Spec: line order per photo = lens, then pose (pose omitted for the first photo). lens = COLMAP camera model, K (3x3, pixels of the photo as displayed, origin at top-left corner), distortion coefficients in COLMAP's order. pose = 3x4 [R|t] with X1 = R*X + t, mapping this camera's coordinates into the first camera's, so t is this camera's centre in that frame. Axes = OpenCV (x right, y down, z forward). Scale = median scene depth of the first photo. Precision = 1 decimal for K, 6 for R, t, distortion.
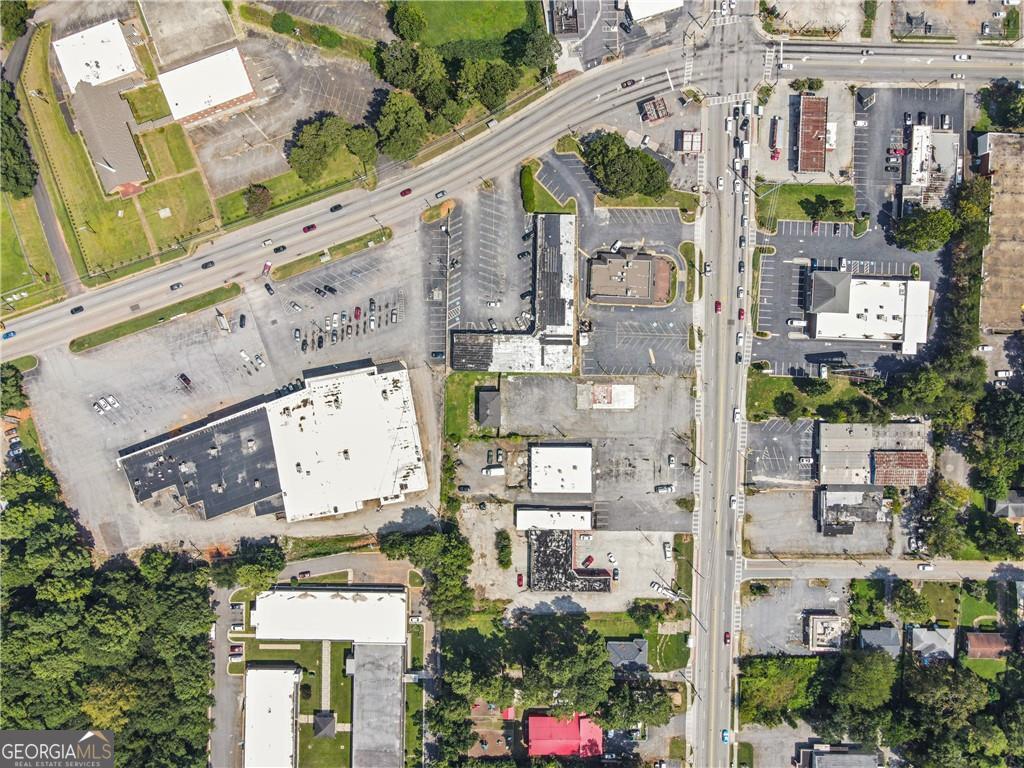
lens RADIAL K [[751.9, 0, 507.4], [0, 751.9, 380.5], [0, 0, 1]] dist [-0.007061, 0.043500]
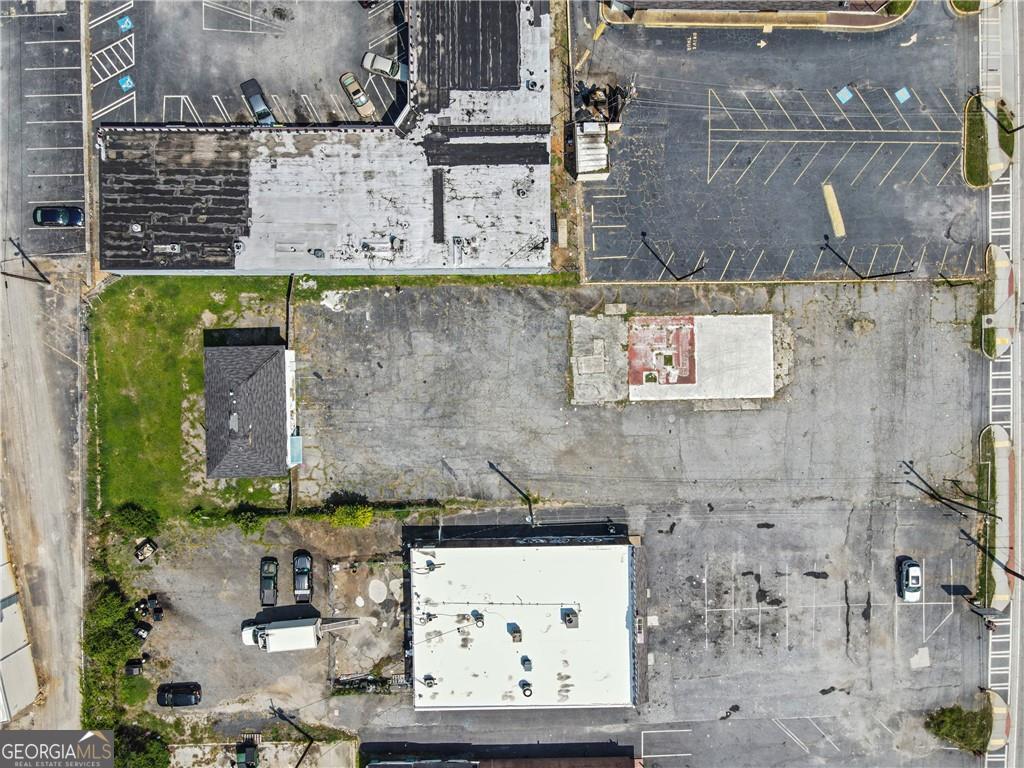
lens RADIAL K [[762.1, 0, 506.9], [0, 762.1, 380.9], [0, 0, 1]] dist [-0.001717, 0.051286]
pose [[0.999729, -0.022929, 0.004109, 0.067320], [0.022931, 0.999737, -0.000589, 0.029050], [-0.004095, 0.000683, 0.999991, 0.717342]]
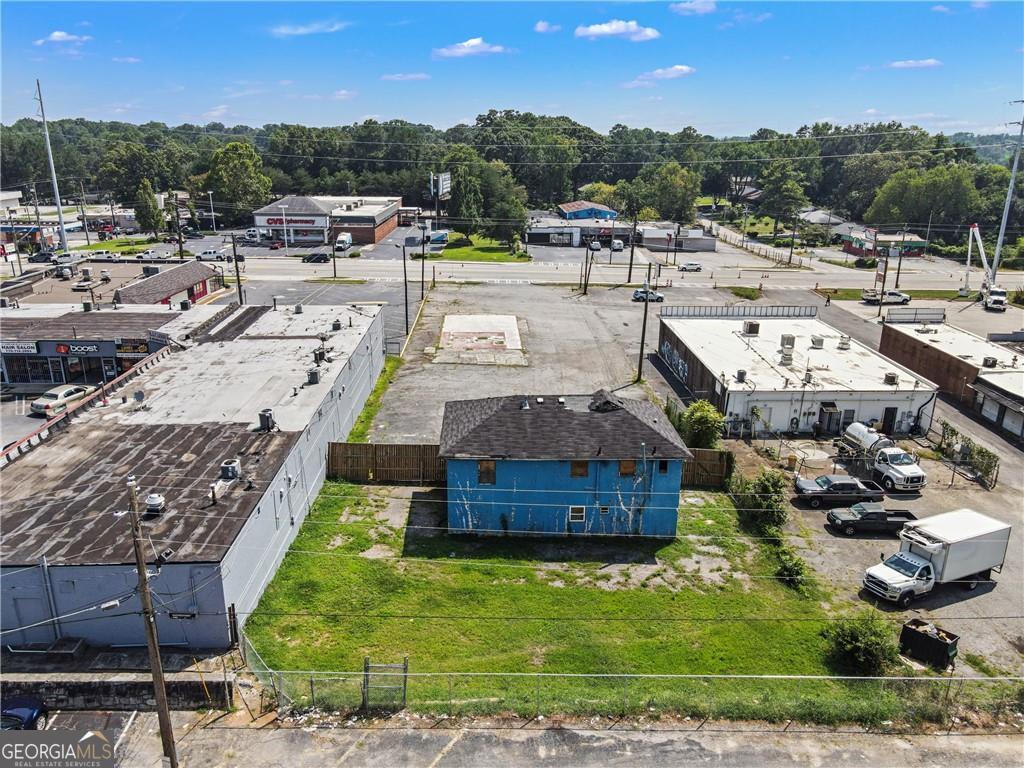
lens RADIAL K [[751.9, 0, 507.4], [0, 751.9, 380.5], [0, 0, 1]] dist [-0.007061, 0.043500]
pose [[-0.034159, -0.312094, 0.949437, -0.160154], [0.999389, -0.017641, 0.030157, 0.022964], [0.007337, 0.949887, 0.312506, 0.928314]]
